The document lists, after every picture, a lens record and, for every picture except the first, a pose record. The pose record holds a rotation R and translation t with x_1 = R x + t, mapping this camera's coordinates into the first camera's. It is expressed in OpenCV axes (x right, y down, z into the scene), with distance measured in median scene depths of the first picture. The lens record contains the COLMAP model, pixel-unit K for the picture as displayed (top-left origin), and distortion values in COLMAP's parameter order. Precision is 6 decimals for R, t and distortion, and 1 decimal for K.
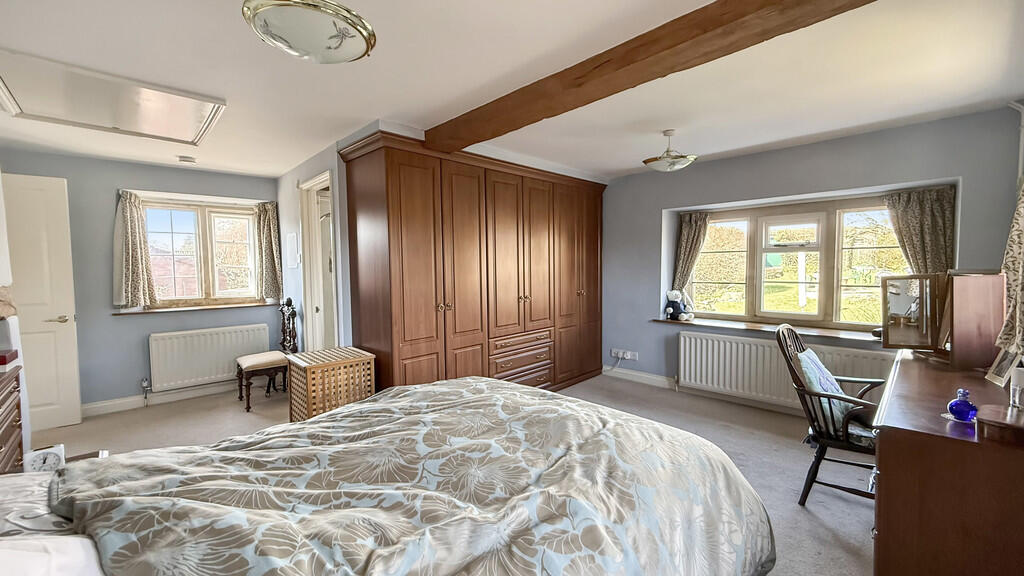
lens RADIAL K [[406.7, 0, 513.1], [0, 406.7, 289.5], [0, 0, 1]] dist [0.004947, 0.000627]
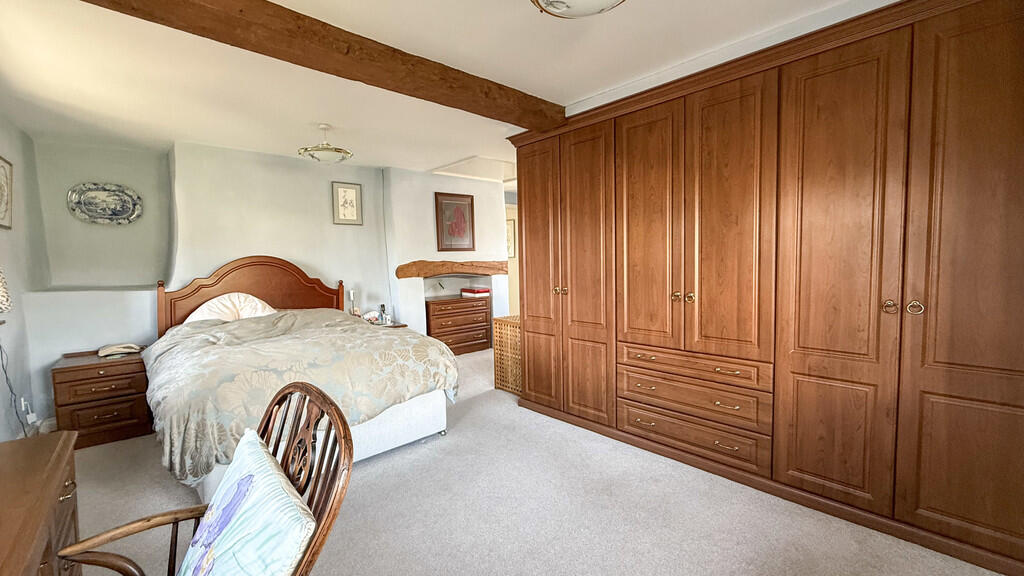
lens RADIAL K [[406.7, 0, 512.7], [0, 406.7, 285.0], [0, 0, 1]] dist [0.004947, 0.000627]
pose [[-0.049260, 0.080963, -0.995499, 0.678777], [-0.023708, 0.996333, 0.082204, -0.041987], [0.998505, 0.027651, -0.047160, 0.795375]]
